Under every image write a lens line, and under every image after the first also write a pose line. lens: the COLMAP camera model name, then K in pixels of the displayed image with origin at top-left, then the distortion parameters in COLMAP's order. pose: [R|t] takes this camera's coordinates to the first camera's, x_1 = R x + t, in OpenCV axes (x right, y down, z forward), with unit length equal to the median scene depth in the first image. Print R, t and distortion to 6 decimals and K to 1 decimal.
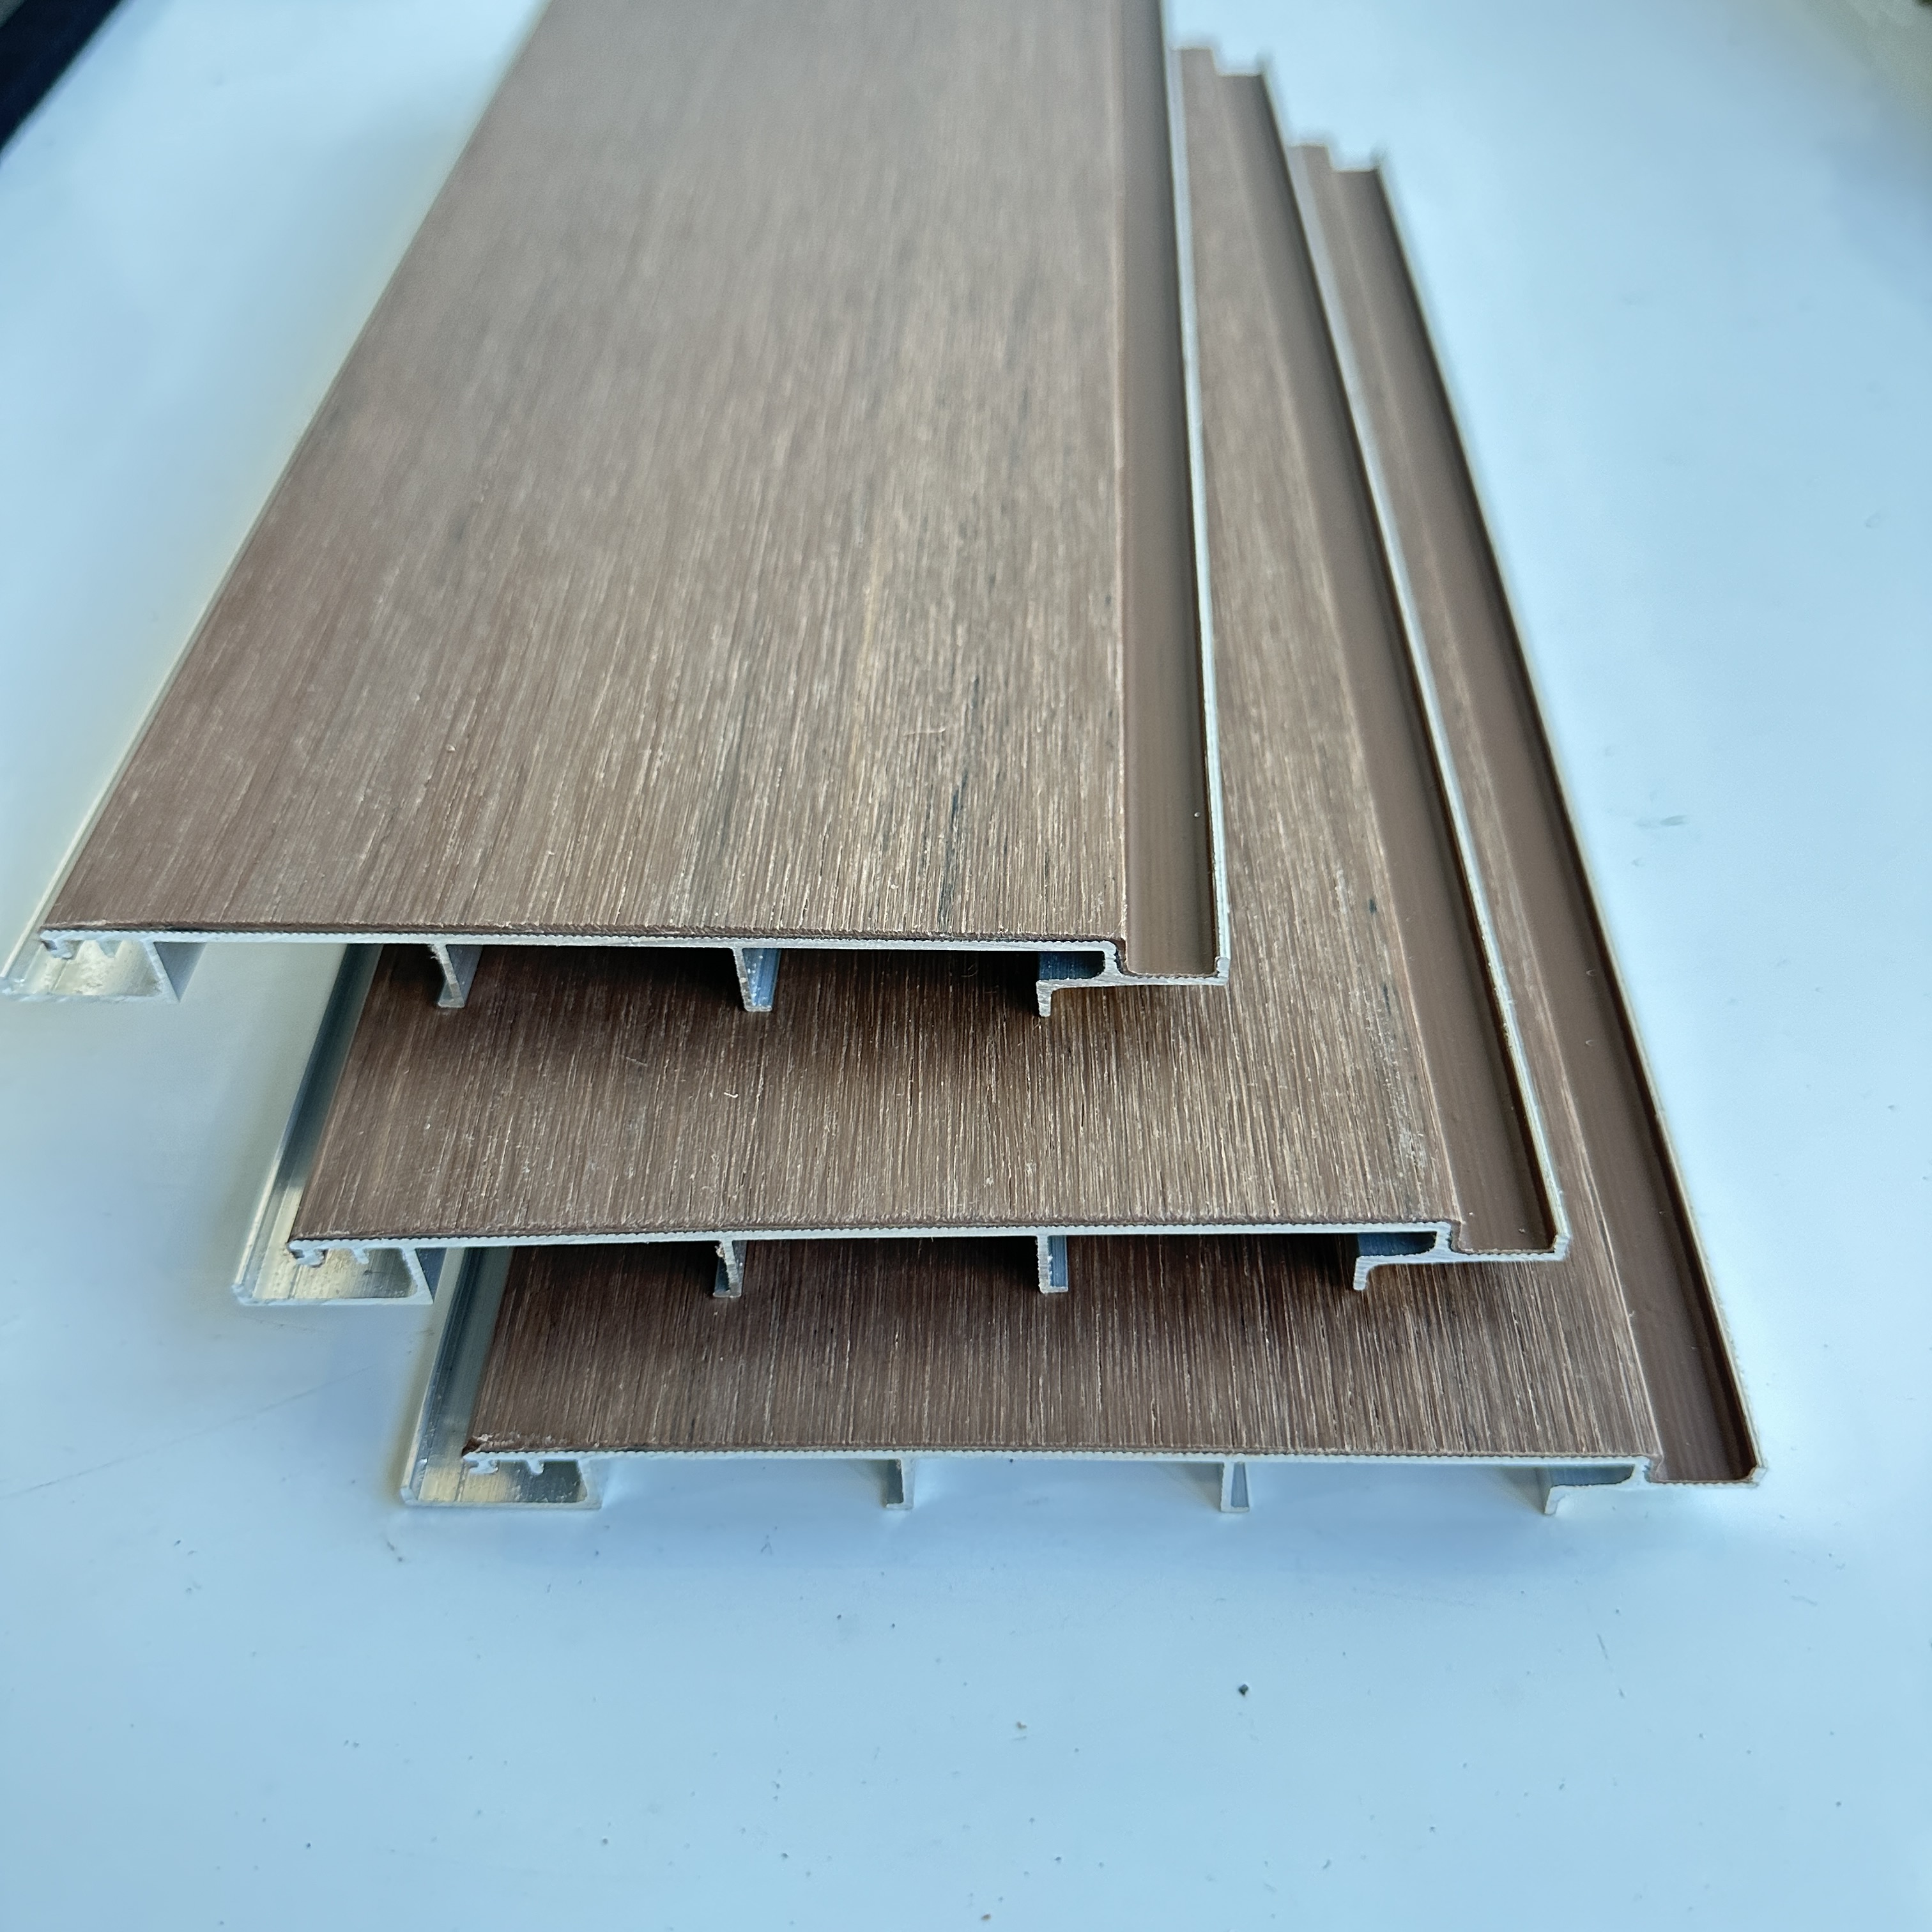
lens RADIAL K [[1970.2, 0, 966.0], [0, 1970.2, 966.0], [0, 0, 1]] dist [0.207437, -0.657293]
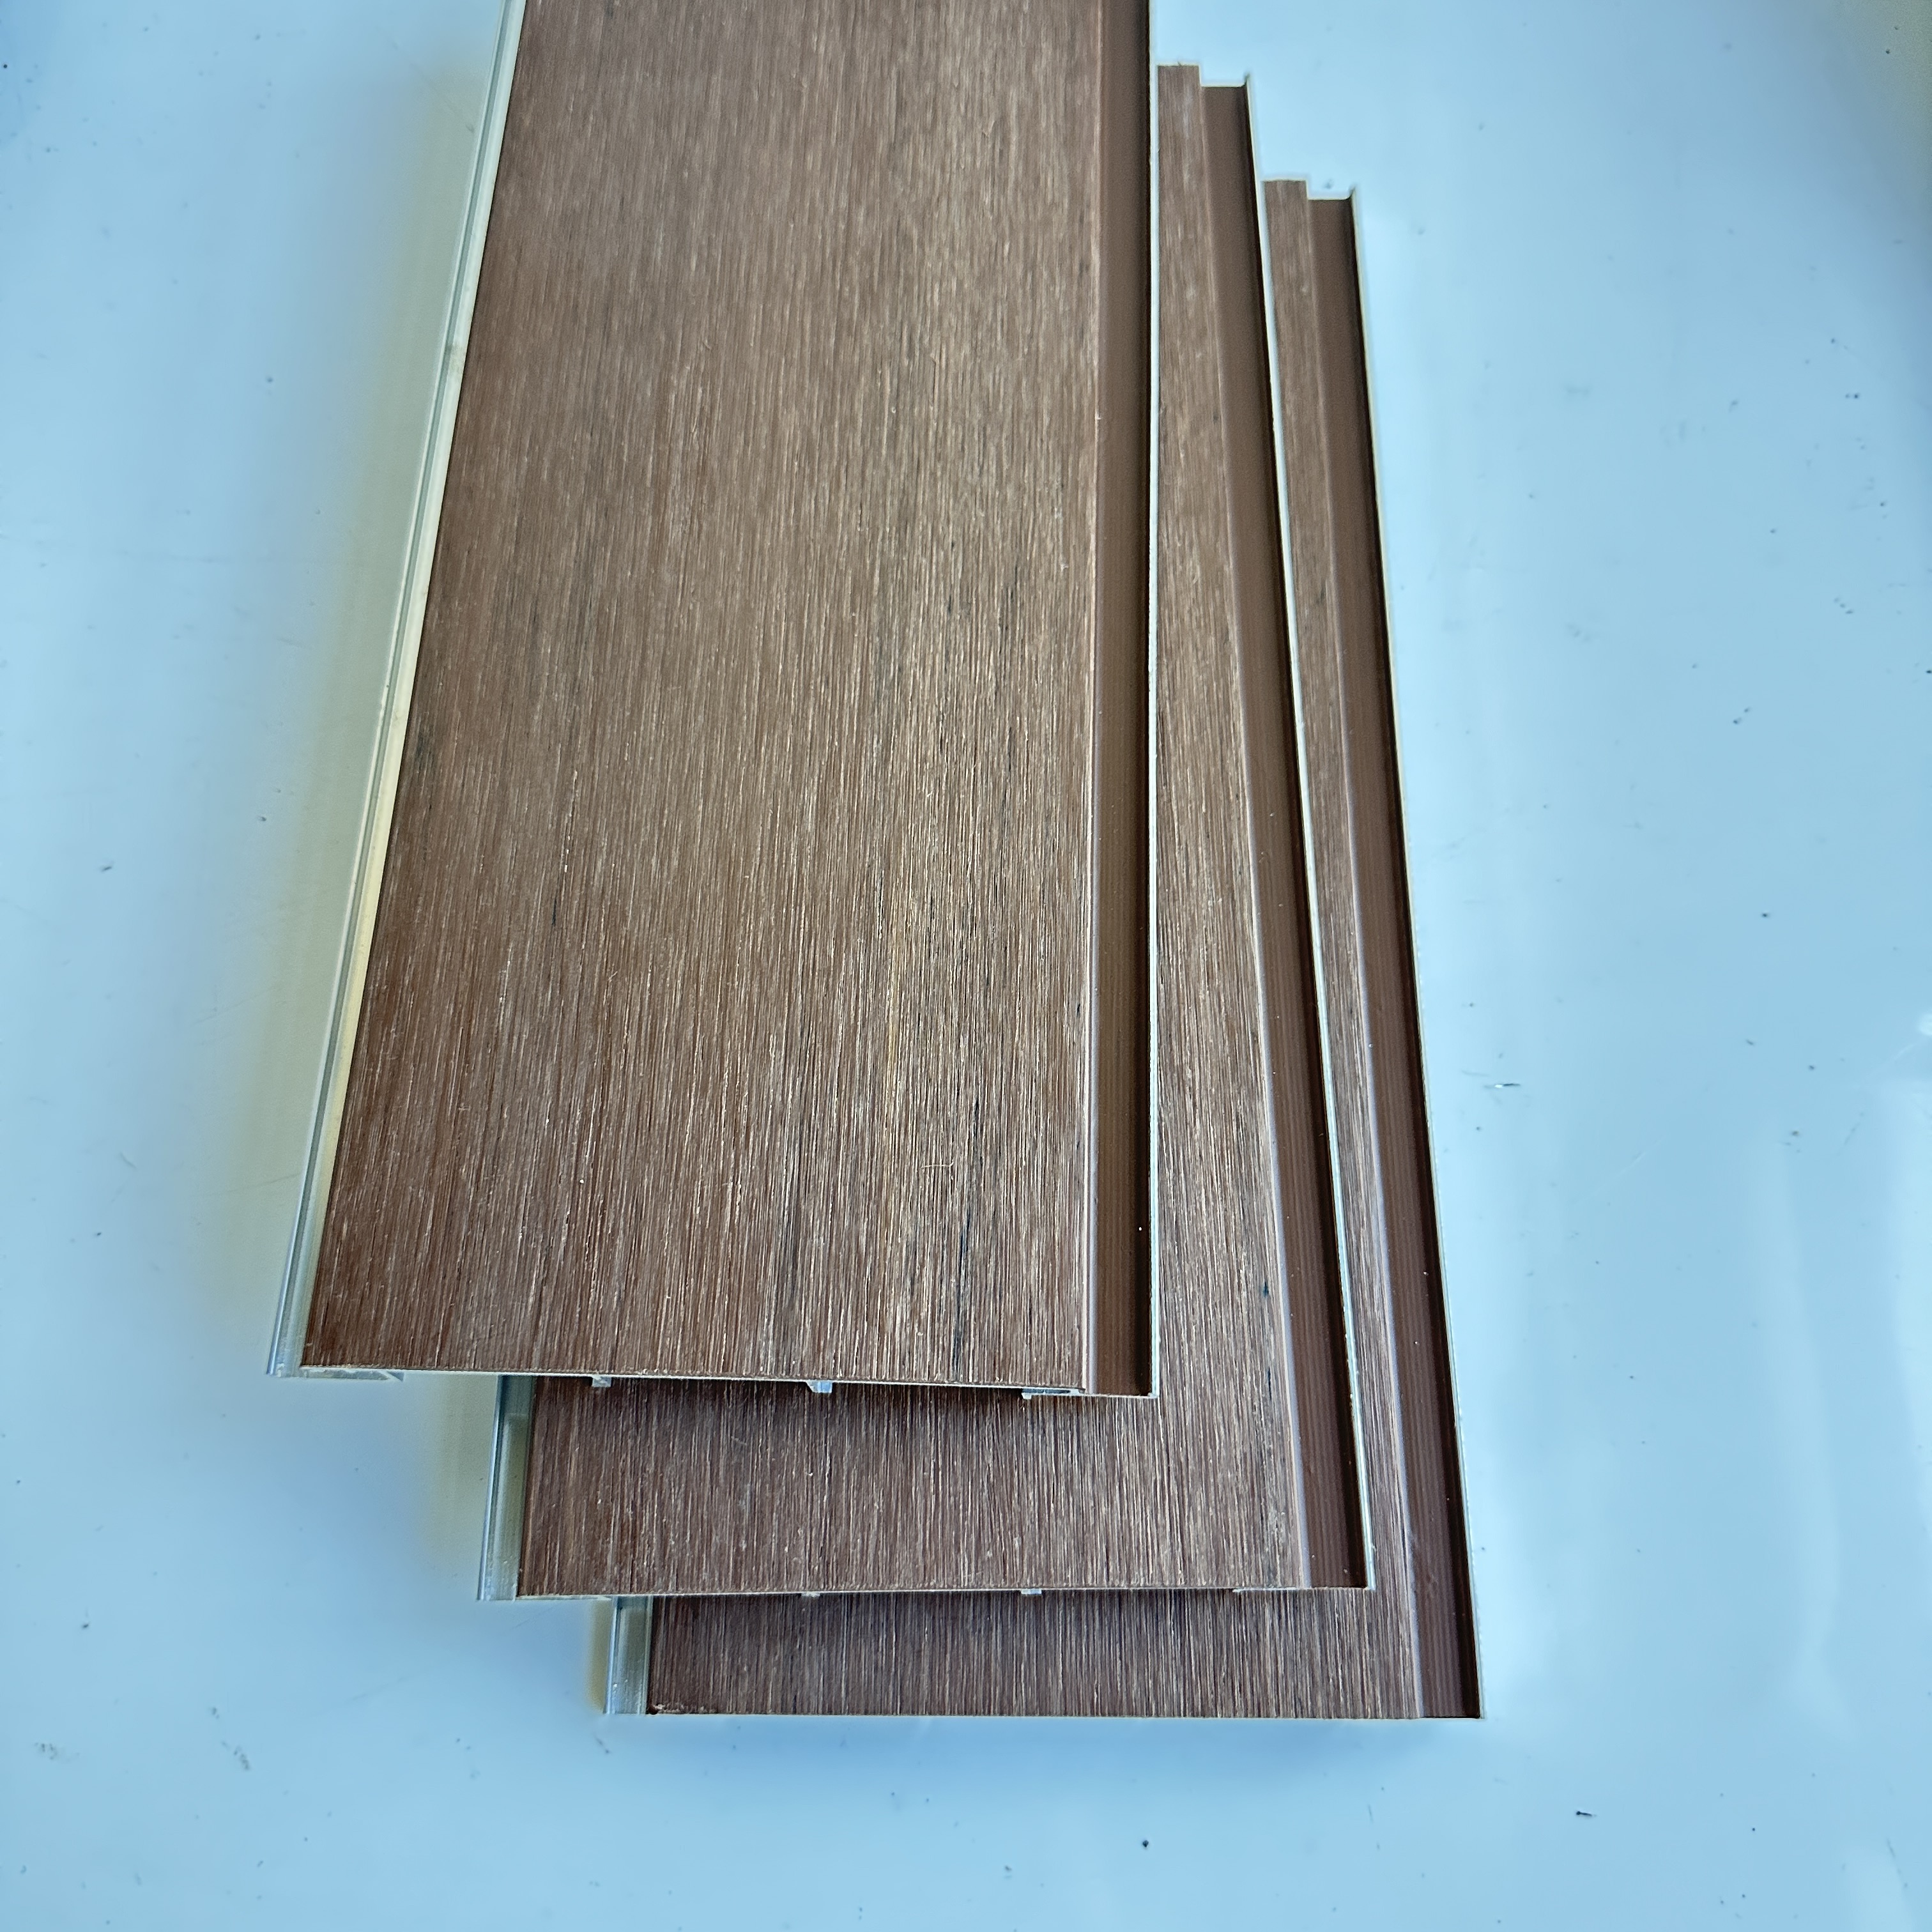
lens RADIAL K [[1970.2, 0, 966.0], [0, 1970.2, 966.0], [0, 0, 1]] dist [0.207437, -0.657293]
pose [[0.999703, -0.007163, 0.023275, -0.034338], [-0.002674, 0.917695, 0.397276, -0.822074], [-0.024205, -0.397220, 0.917404, -0.174220]]
